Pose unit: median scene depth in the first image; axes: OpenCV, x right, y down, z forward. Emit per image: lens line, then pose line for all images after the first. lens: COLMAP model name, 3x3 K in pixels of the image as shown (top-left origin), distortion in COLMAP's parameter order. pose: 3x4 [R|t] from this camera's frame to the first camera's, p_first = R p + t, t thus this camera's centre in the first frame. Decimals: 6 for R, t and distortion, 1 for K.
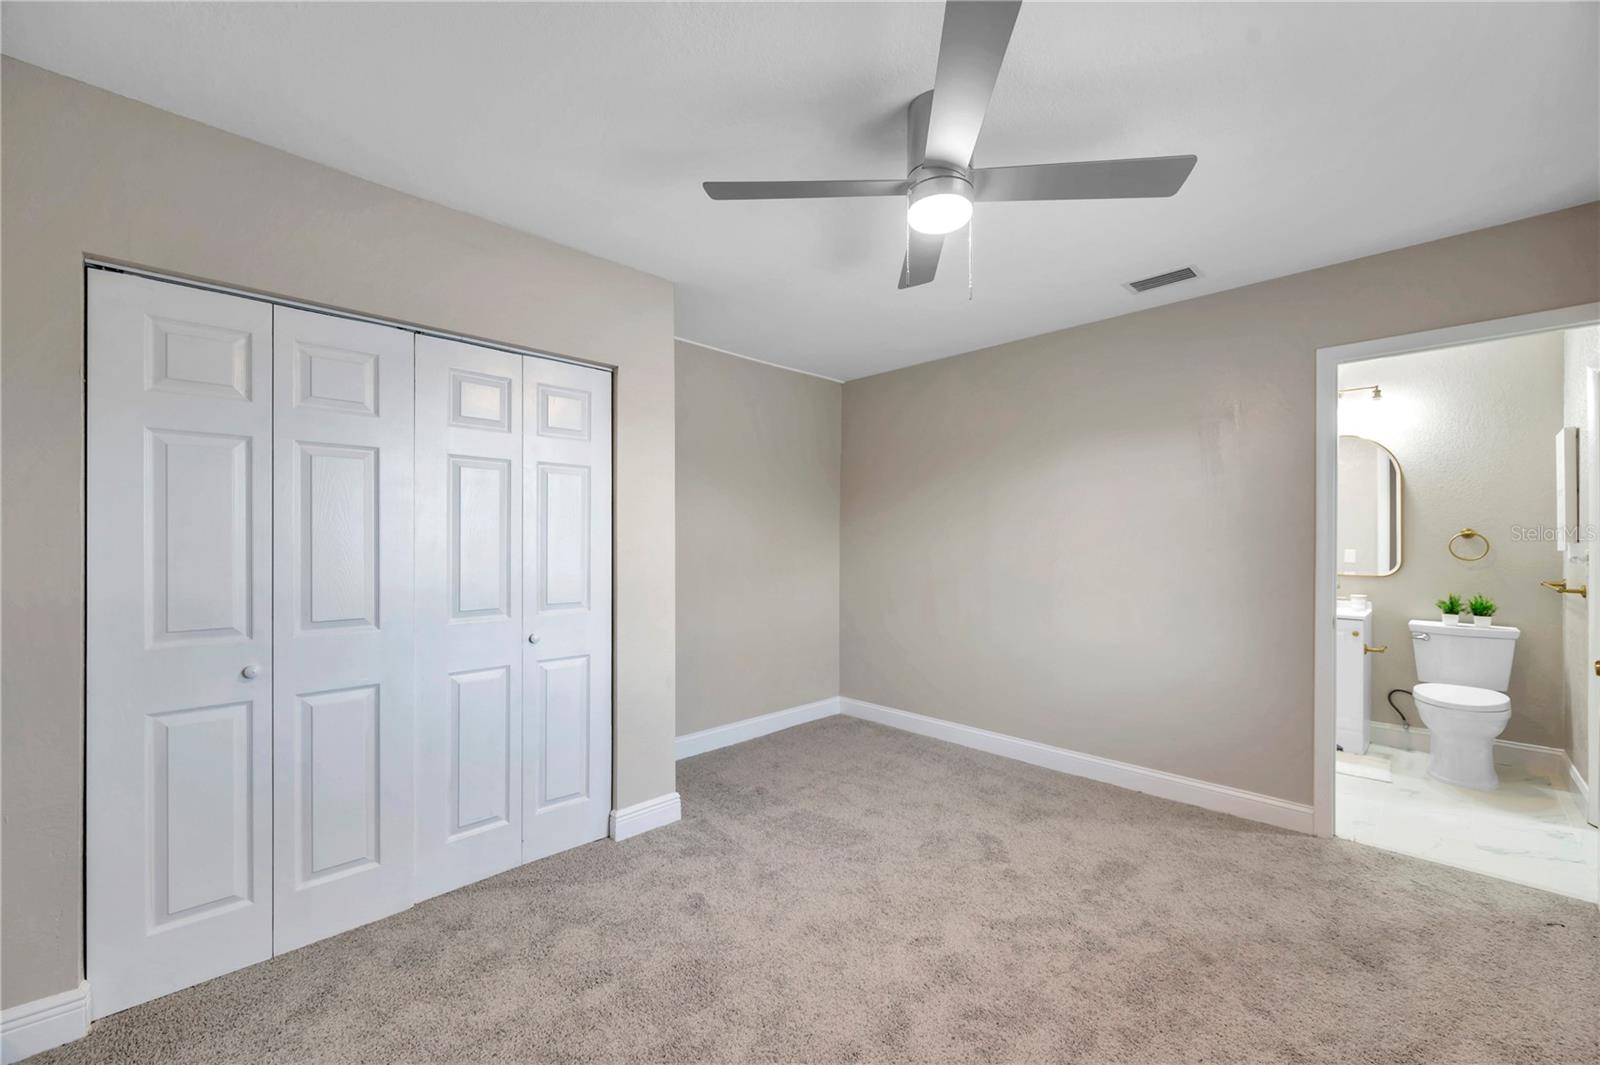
lens RADIAL K [[634.6, 0, 801.1], [0, 634.6, 543.9], [0, 0, 1]] dist [-0.000204, -0.000061]
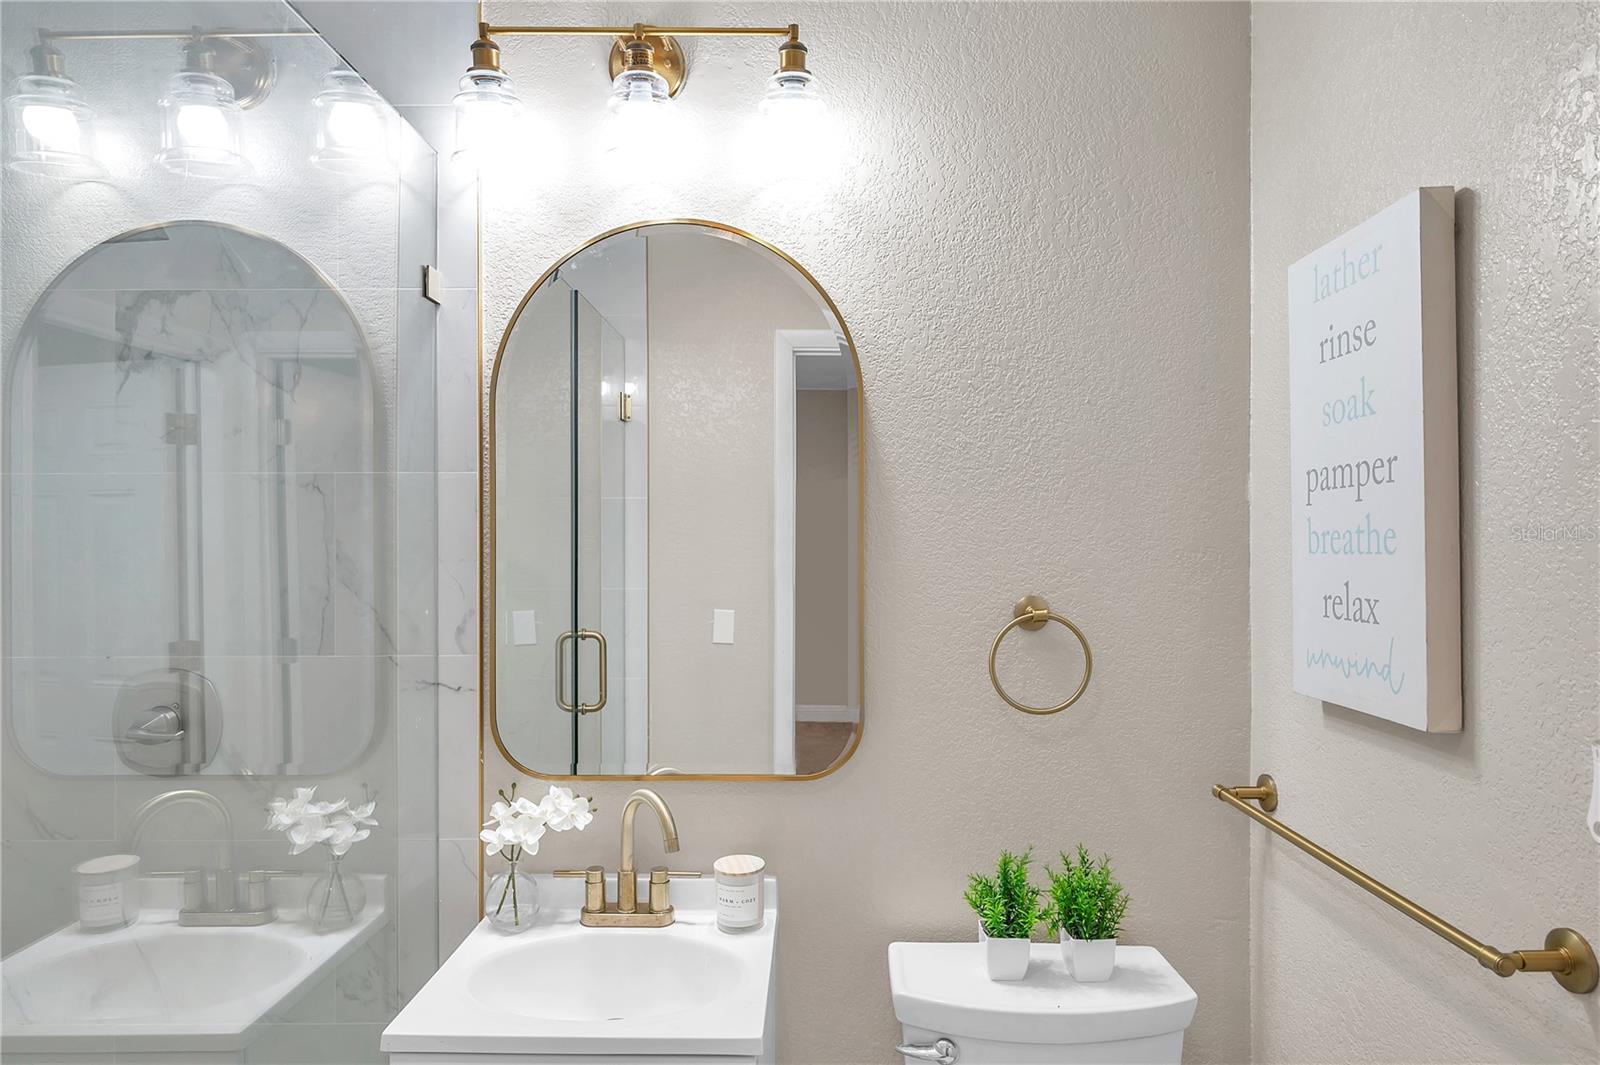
lens RADIAL K [[986.9, 0, 800.1], [0, 986.9, 538.7], [0, 0, 1]] dist [0.007320, -0.004476]
pose [[0.710825, 0.004216, 0.703356, 0.675454], [0.000459, 0.999979, -0.006459, -0.047116], [-0.703369, 0.004914, 0.710808, 0.766771]]
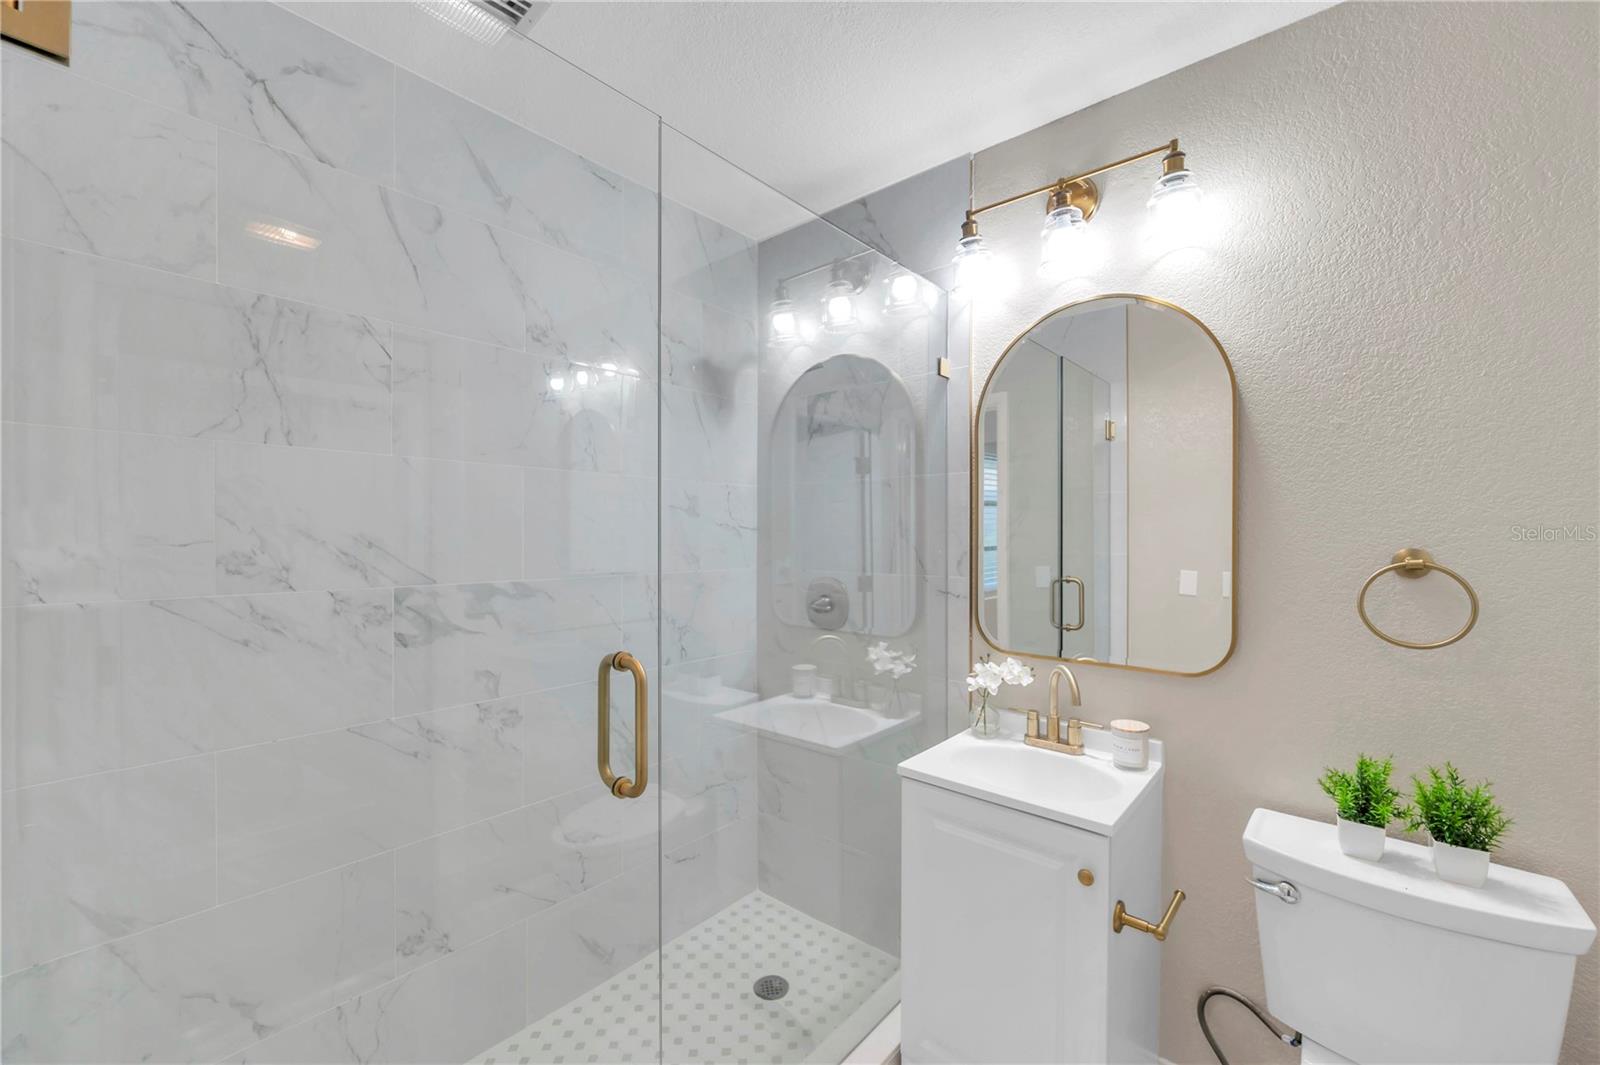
lens RADIAL K [[634.6, 0, 804.1], [0, 634.6, 541.5], [0, 0, 1]] dist [-0.000204, -0.000061]
pose [[0.996451, 0.002169, 0.084145, 0.714600], [-0.002958, 0.999953, 0.009260, -0.030353], [-0.084121, -0.009476, 0.996410, 0.704360]]
